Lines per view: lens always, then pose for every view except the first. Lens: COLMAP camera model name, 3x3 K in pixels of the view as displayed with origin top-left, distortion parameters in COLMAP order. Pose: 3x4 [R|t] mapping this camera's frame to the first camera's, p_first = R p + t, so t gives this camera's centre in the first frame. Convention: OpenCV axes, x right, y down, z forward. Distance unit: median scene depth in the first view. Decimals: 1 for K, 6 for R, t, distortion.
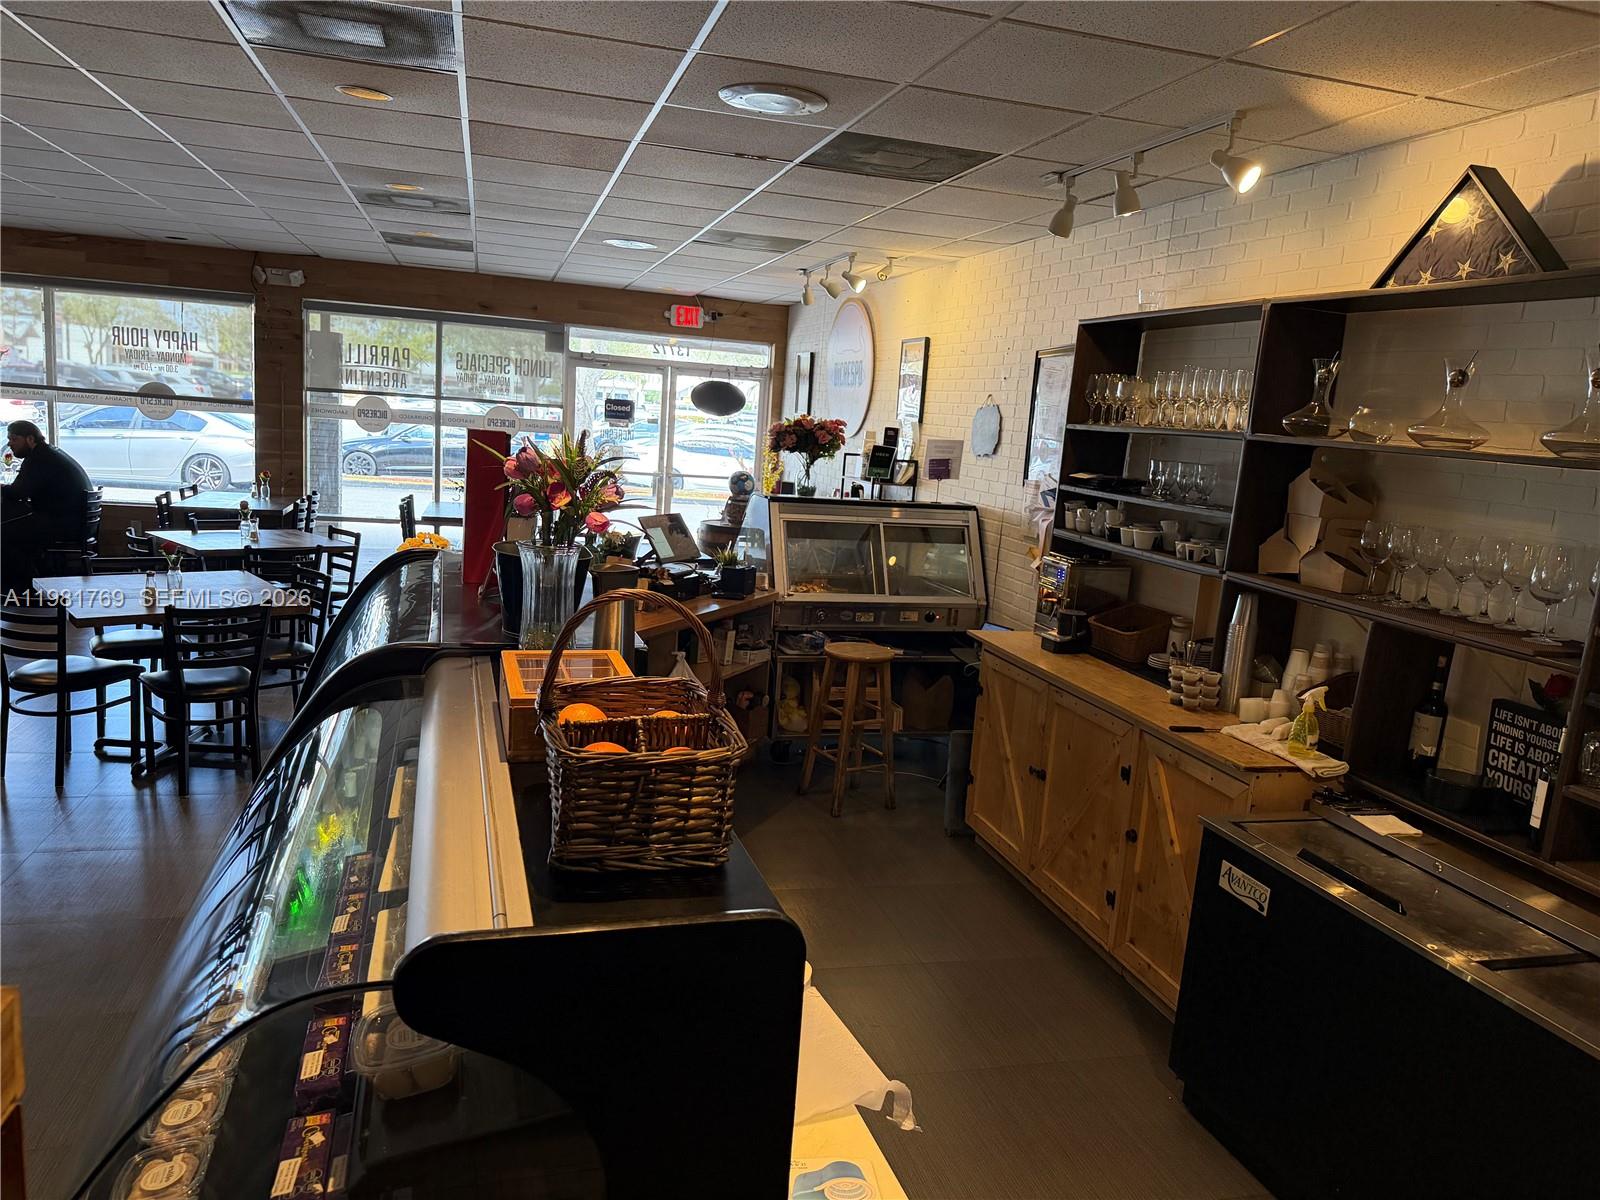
lens RADIAL K [[1117.6, 0, 811.2], [0, 1117.6, 626.4], [0, 0, 1]] dist [0.003510, -0.017342]
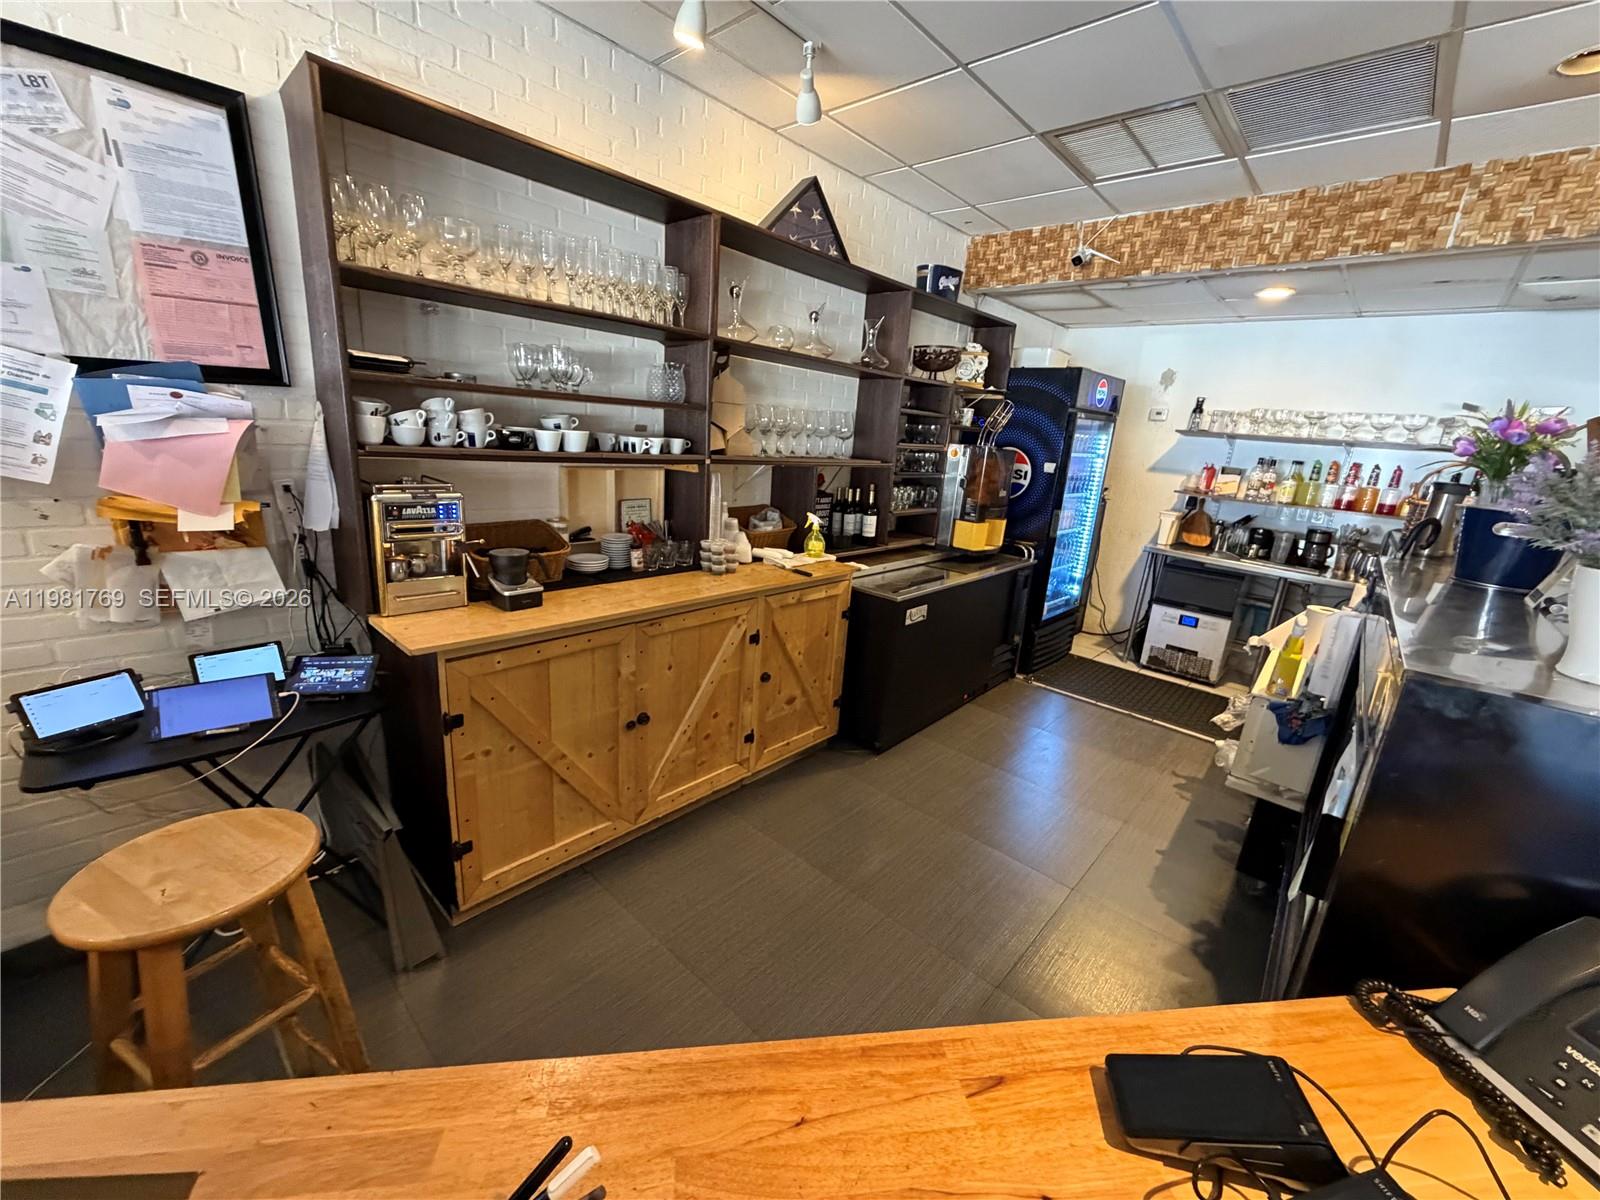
lens RADIAL K [[639.2, 0, 794.9], [0, 639.2, 599.0], [0, 0, 1]] dist [-0.000029, 0.000146]
pose [[-0.507876, -0.335001, 0.793623, -0.104929], [0.047541, 0.908980, 0.414119, -0.073207], [-0.860118, 0.248051, -0.445723, 0.489782]]
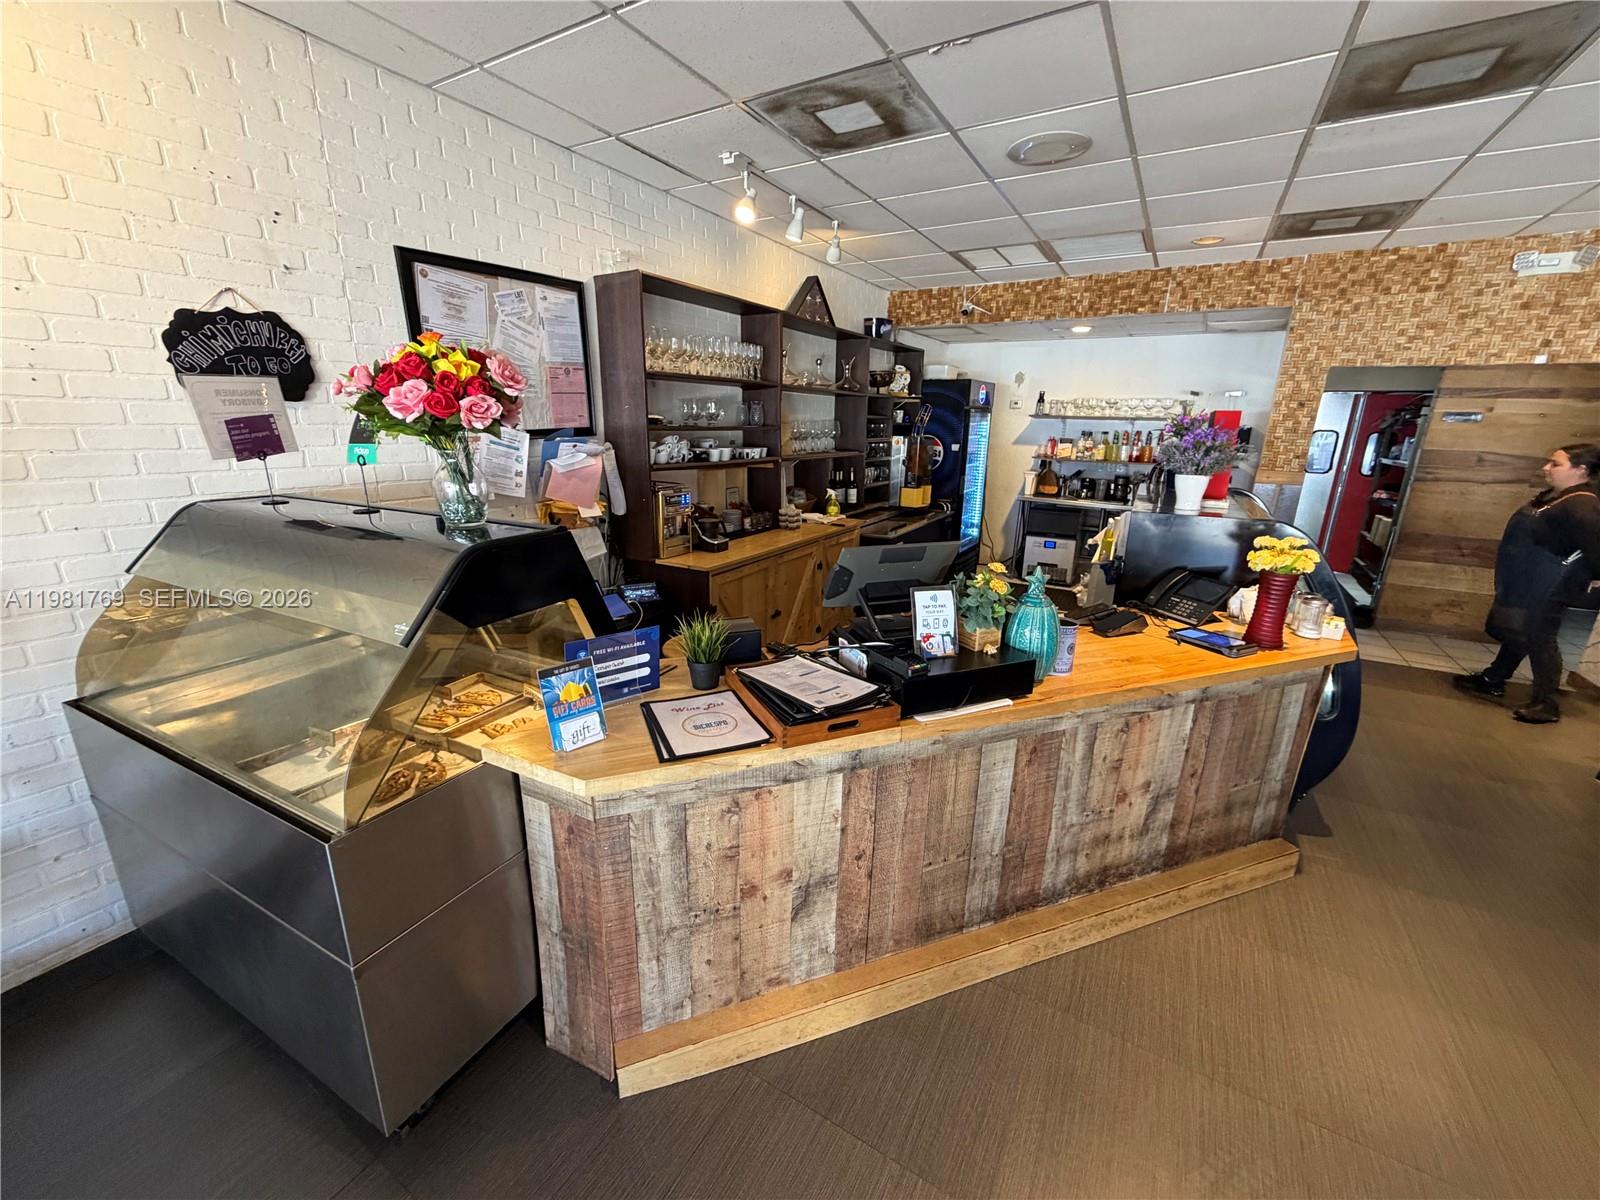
lens RADIAL K [[639.2, 0, 796.2], [0, 639.2, 599.9], [0, 0, 1]] dist [-0.000029, 0.000146]
pose [[-0.683390, -0.284893, 0.672171, -0.180328], [0.065601, 0.893026, 0.445197, -0.123983], [-0.727100, 0.348338, -0.591596, 0.667983]]
